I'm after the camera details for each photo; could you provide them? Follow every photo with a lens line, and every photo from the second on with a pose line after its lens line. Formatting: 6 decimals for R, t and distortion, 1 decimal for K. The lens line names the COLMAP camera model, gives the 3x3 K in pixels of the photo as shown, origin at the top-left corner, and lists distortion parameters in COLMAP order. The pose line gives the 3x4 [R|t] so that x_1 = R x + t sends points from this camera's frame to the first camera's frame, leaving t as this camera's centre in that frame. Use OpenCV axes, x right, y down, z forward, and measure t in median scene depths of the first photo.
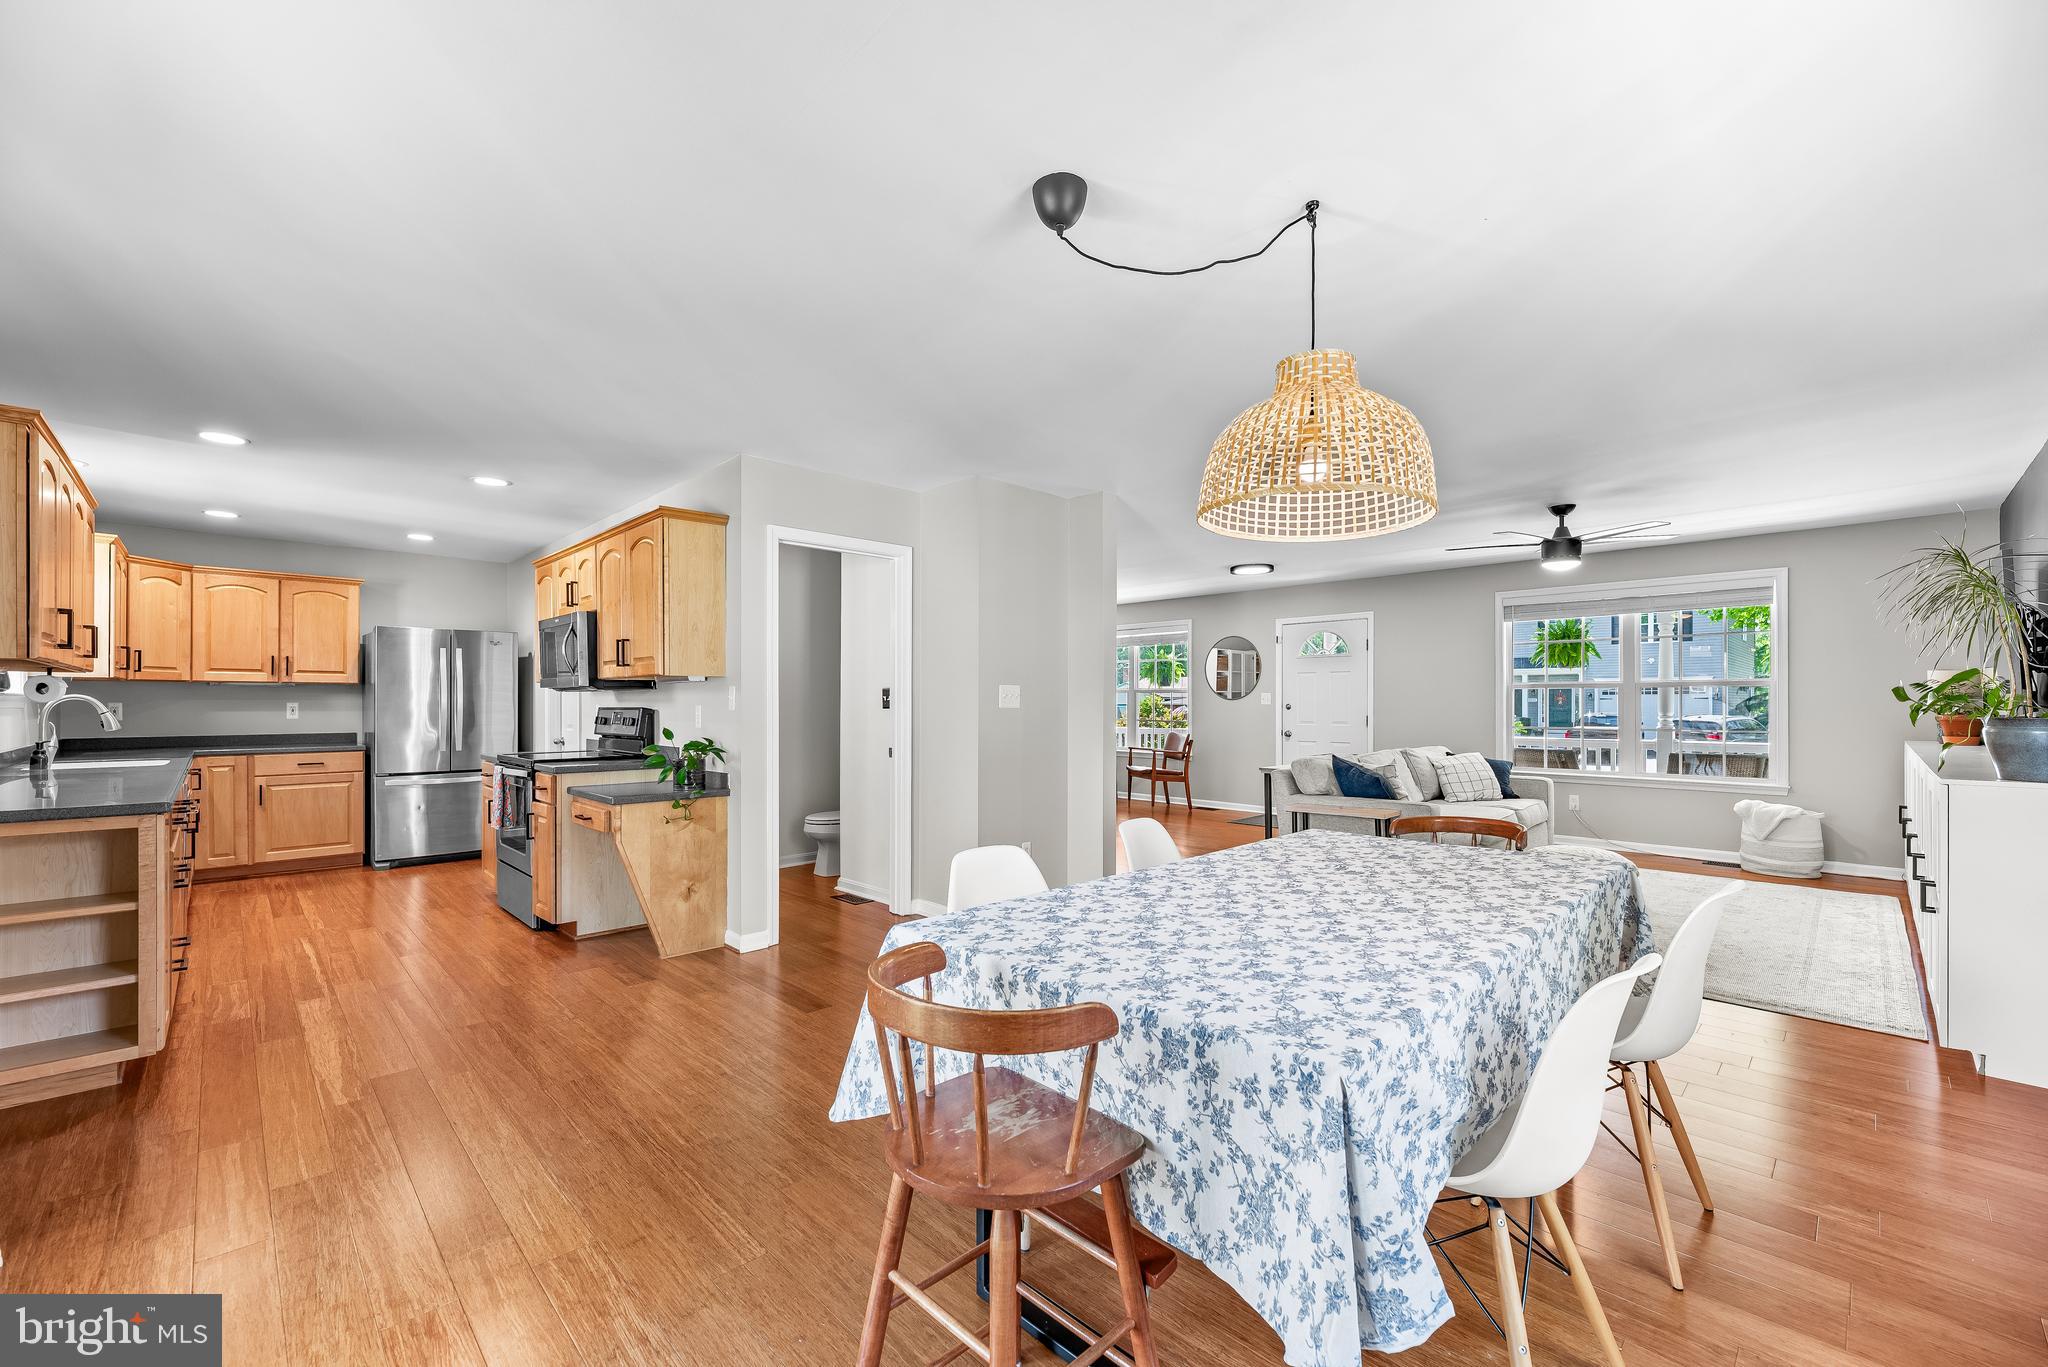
lens RADIAL K [[831.3, 0, 1013.5], [0, 831.3, 704.0], [0, 0, 1]] dist [0.003415, -0.001633]
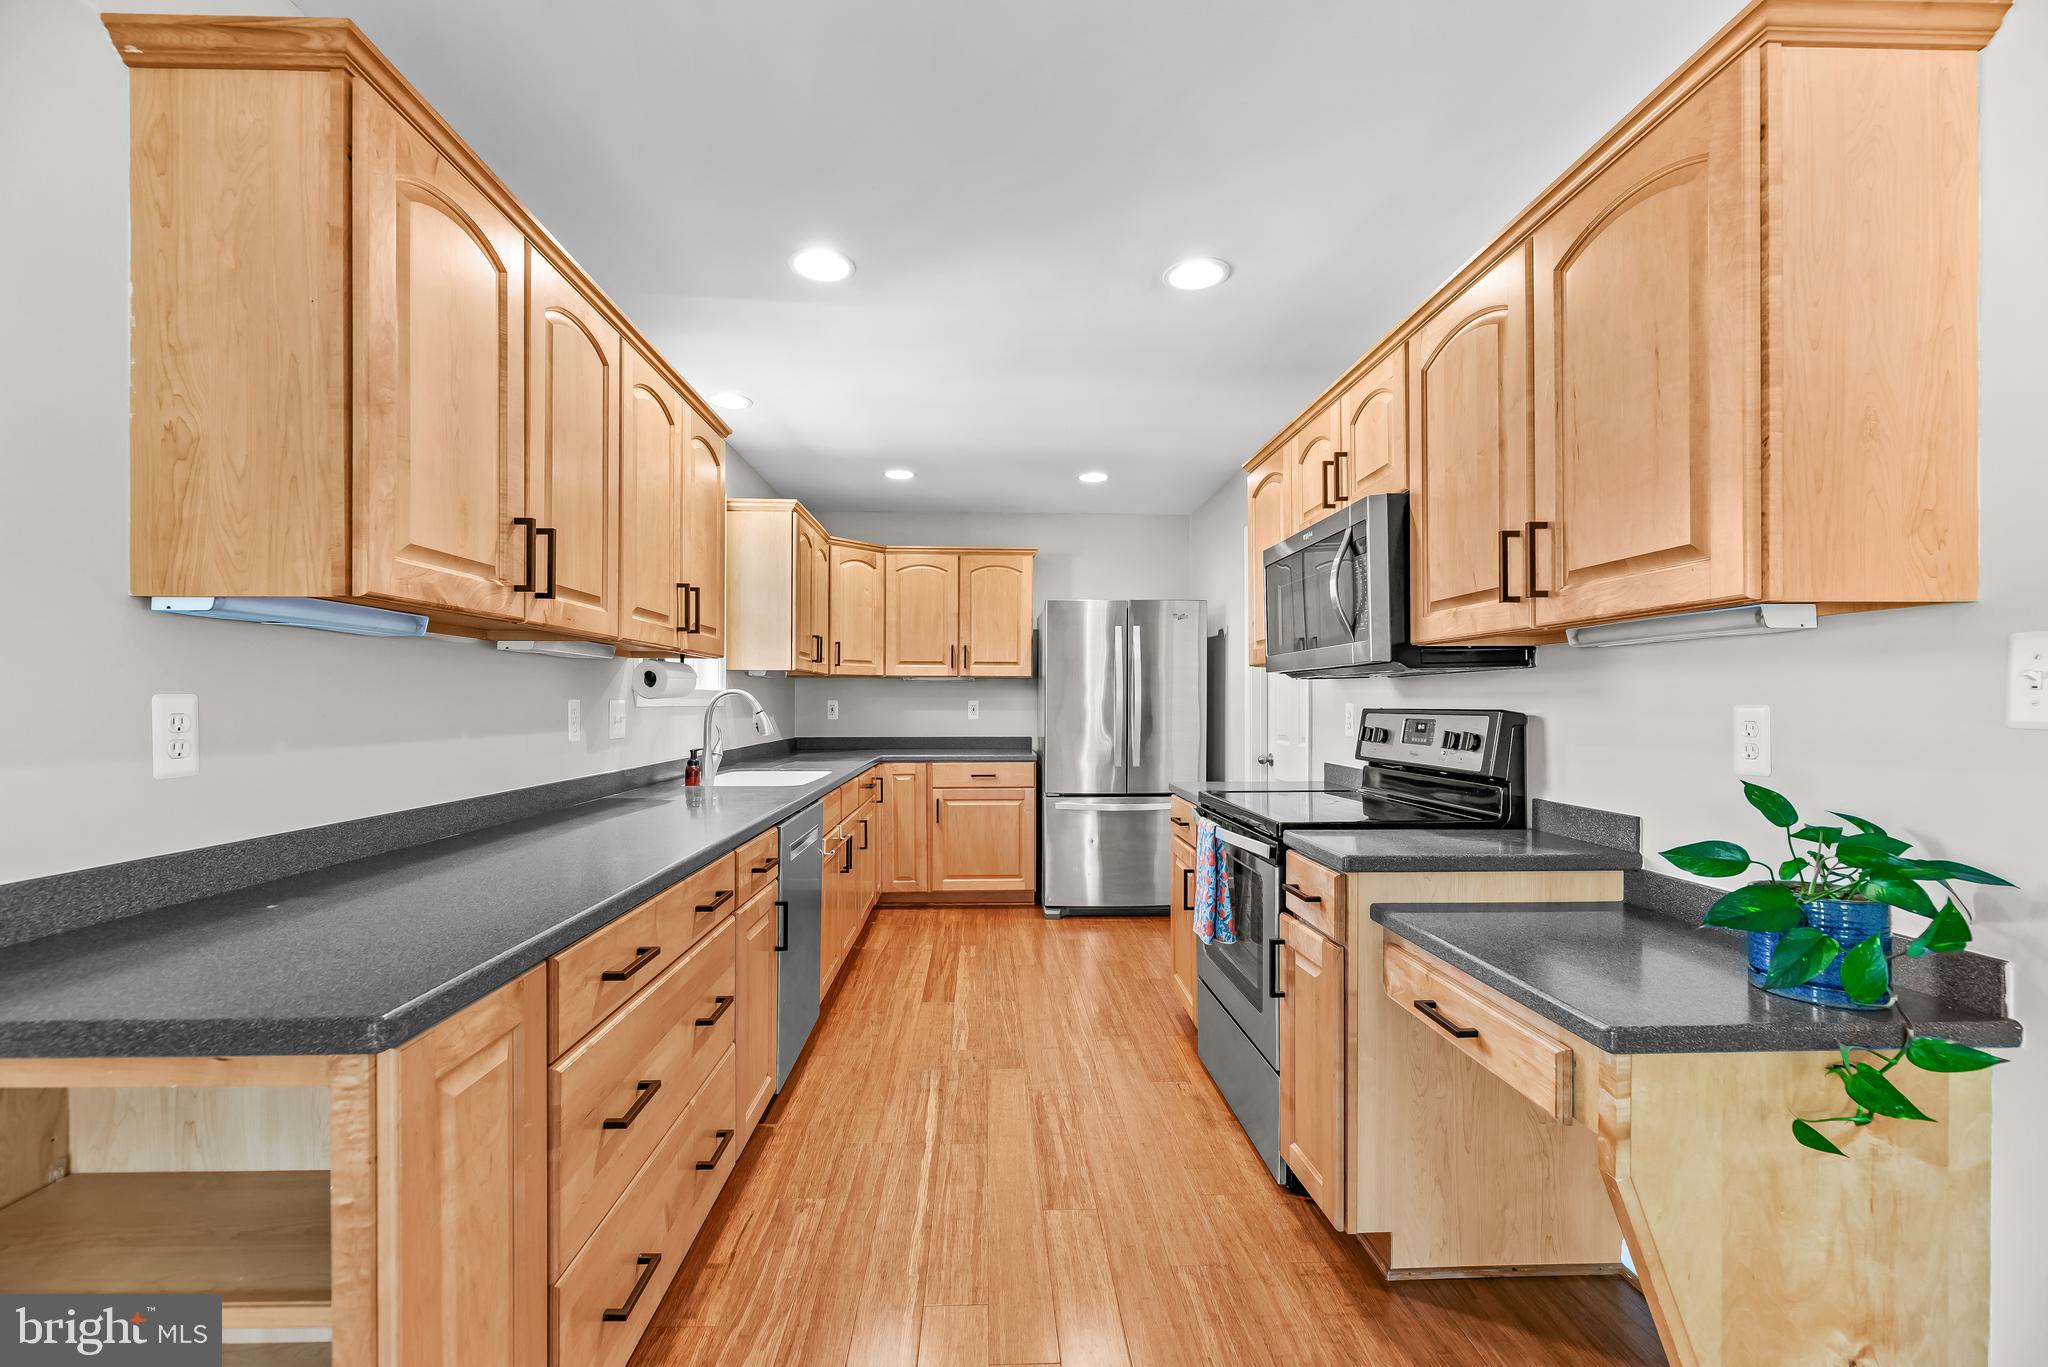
lens RADIAL K [[831.3, 0, 1008.8], [0, 831.3, 701.0], [0, 0, 1]] dist [0.003415, -0.001633]
pose [[0.743394, 0.000290, -0.668854, -0.277990], [-0.001735, 0.999997, -0.001495, 0.000357], [0.668852, 0.002272, 0.743392, 0.405271]]
